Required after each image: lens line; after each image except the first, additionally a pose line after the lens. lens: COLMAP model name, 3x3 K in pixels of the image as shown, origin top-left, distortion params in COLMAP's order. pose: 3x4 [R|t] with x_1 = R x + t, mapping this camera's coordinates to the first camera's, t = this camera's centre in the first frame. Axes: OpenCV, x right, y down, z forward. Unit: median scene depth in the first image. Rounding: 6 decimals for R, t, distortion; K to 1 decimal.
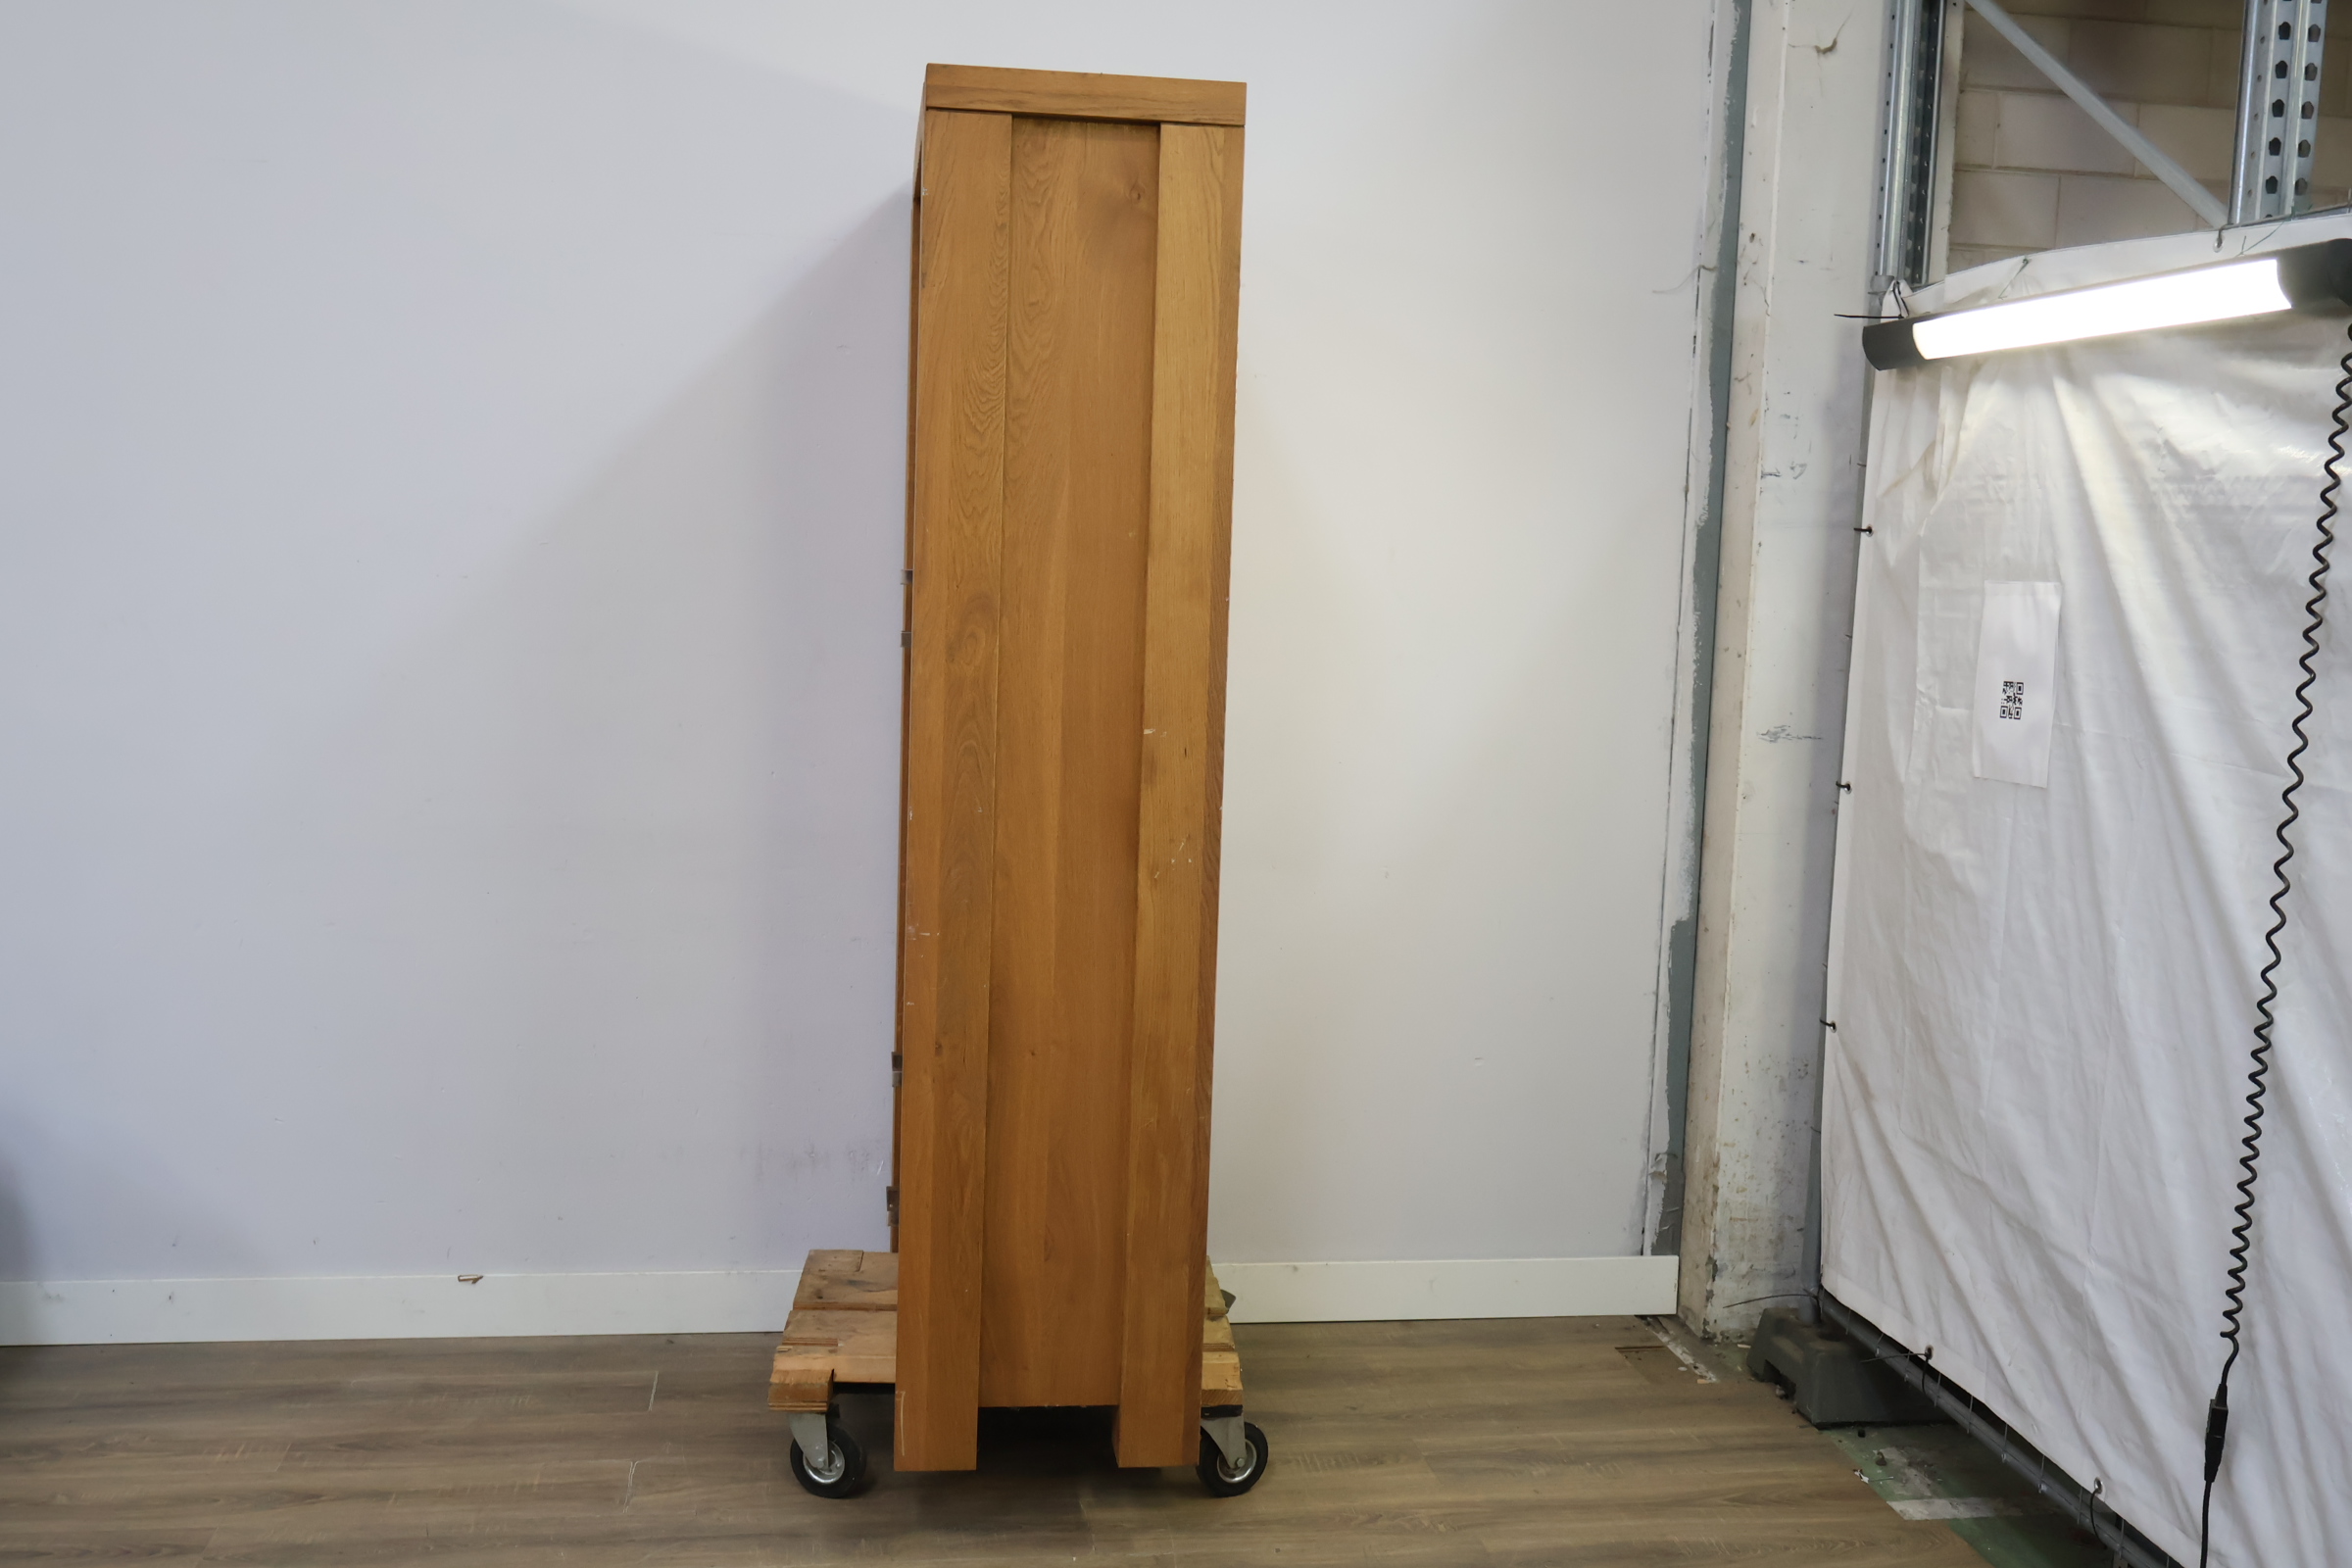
lens RADIAL K [[2324.6, 0, 1173.3], [0, 2324.6, 780.2], [0, 0, 1]] dist [0.002877, 0.005707]
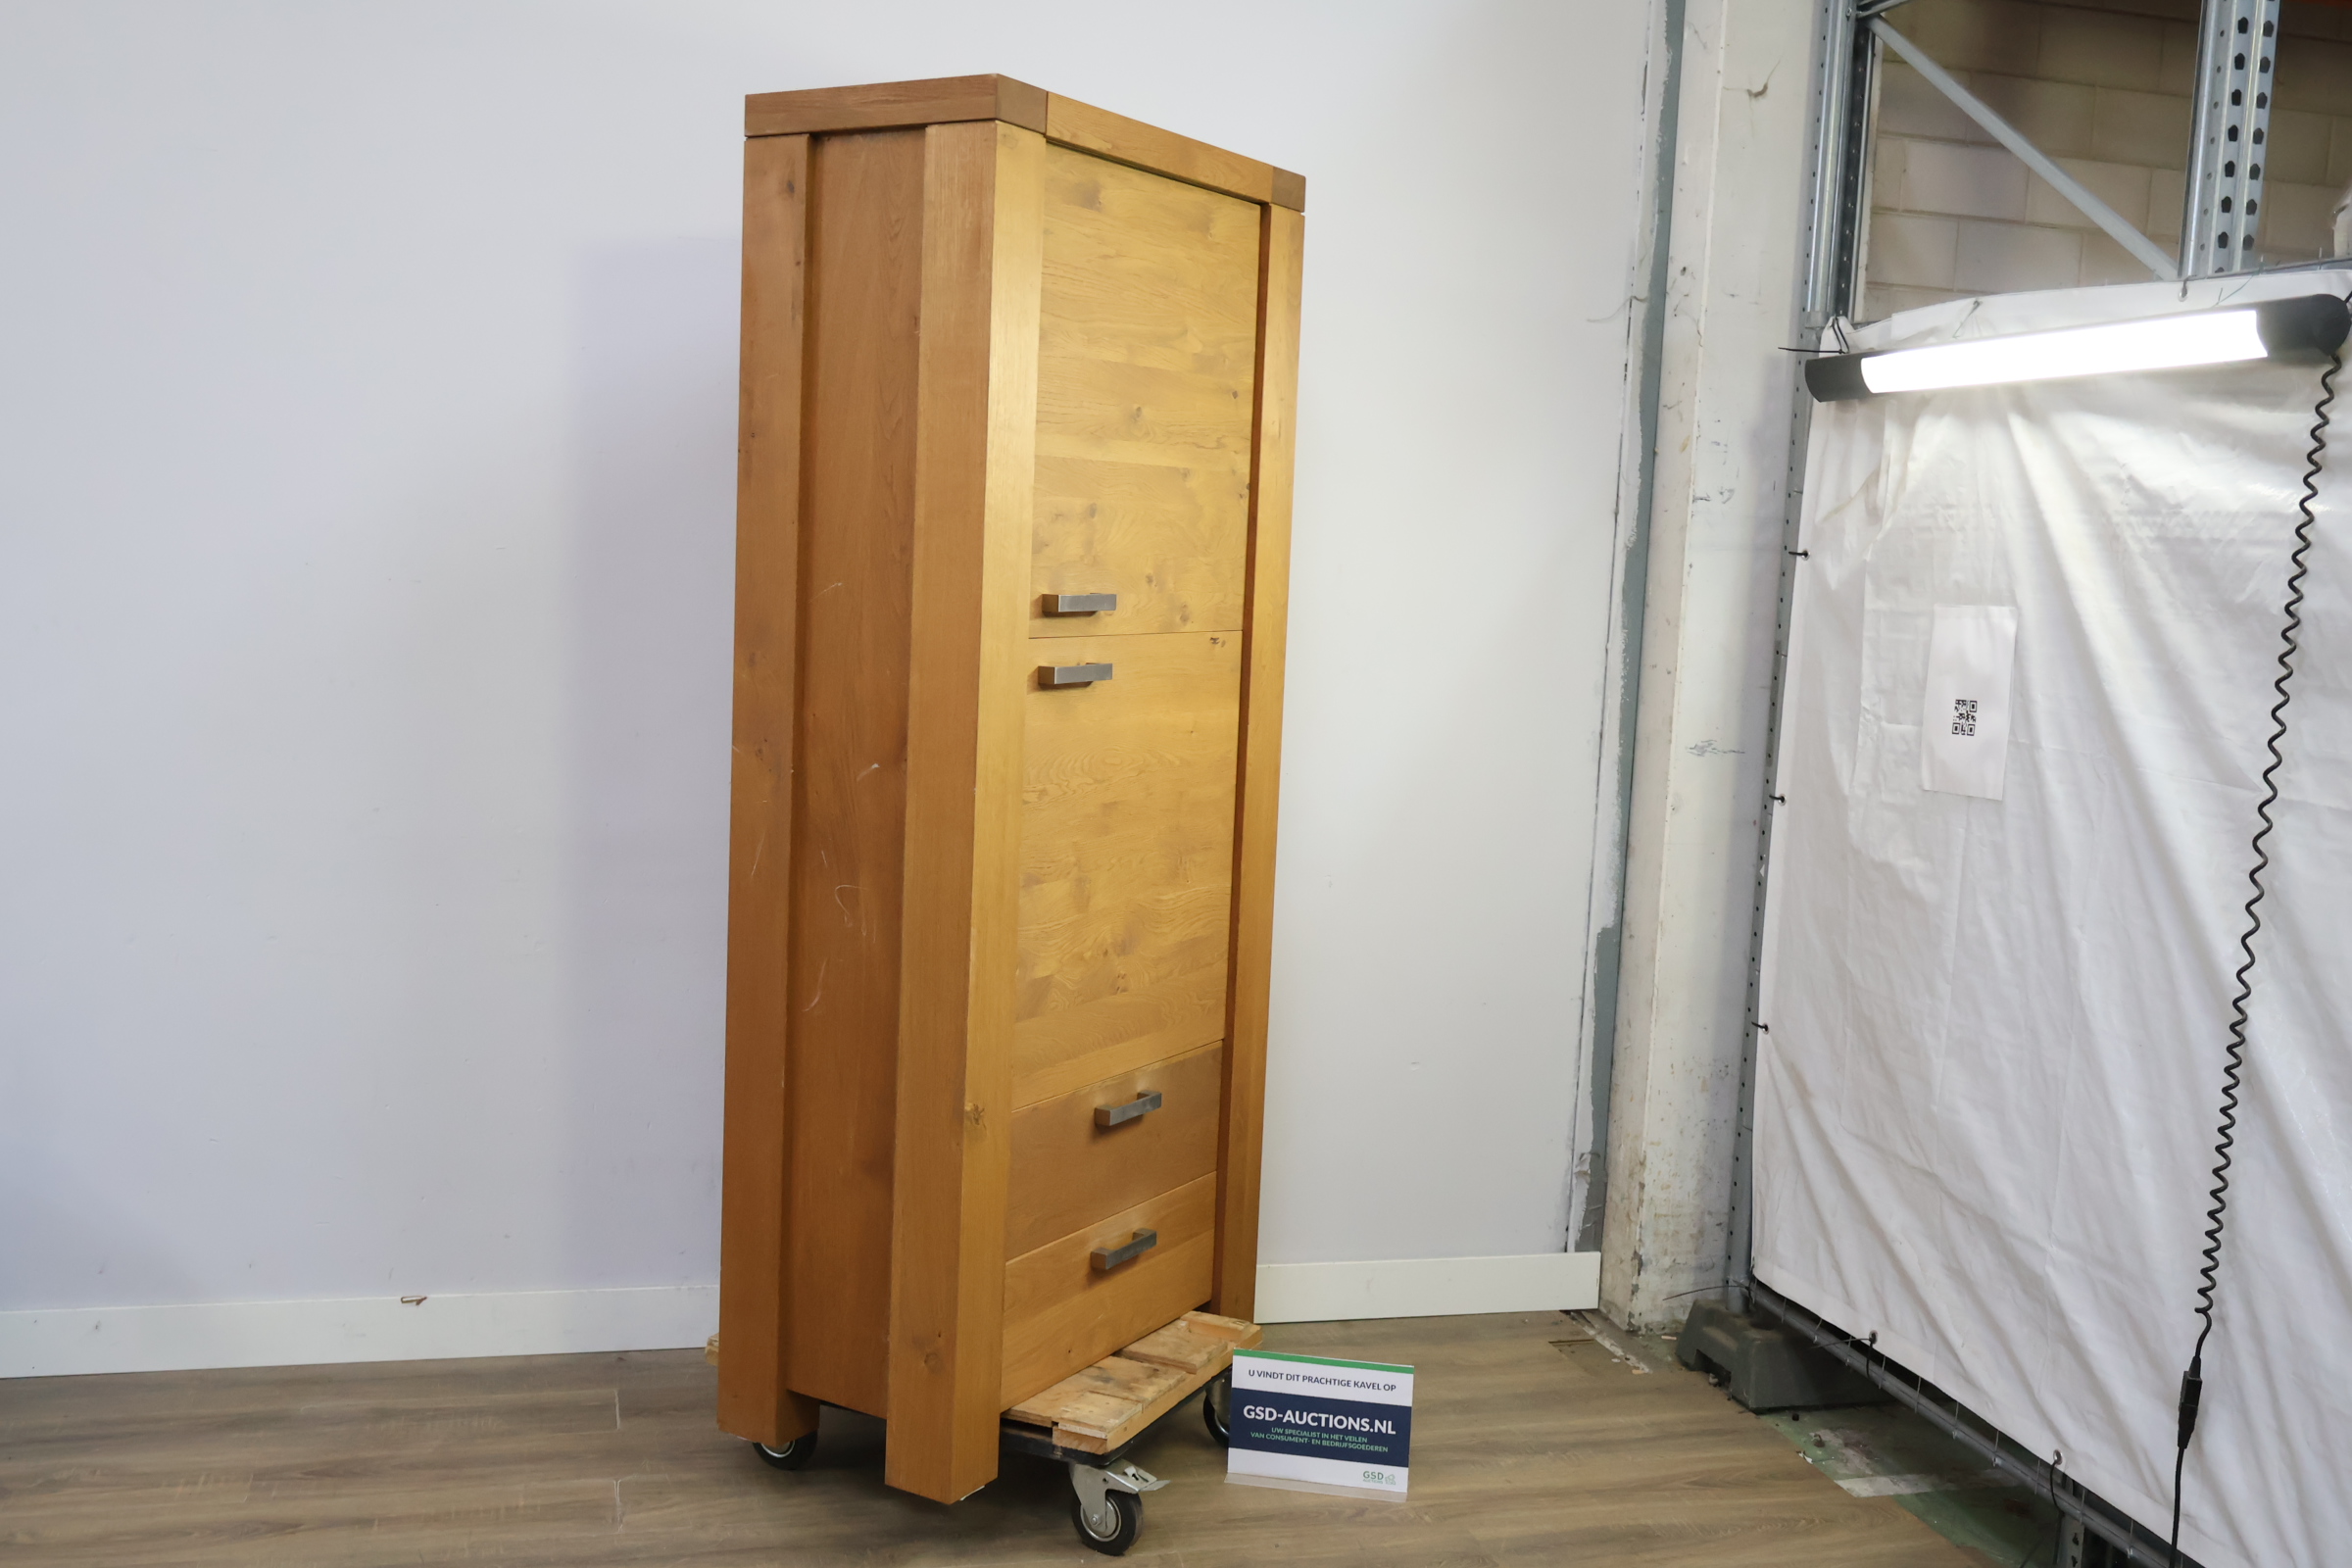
lens RADIAL K [[2334.2, 0, 1173.0], [0, 2334.2, 787.2], [0, 0, 1]] dist [0.002676, 0.002826]
pose [[0.993269, 0.002643, 0.115798, -0.102227], [-0.002498, 0.999996, -0.001398, -0.000359], [-0.115801, 0.001100, 0.993272, -0.011079]]
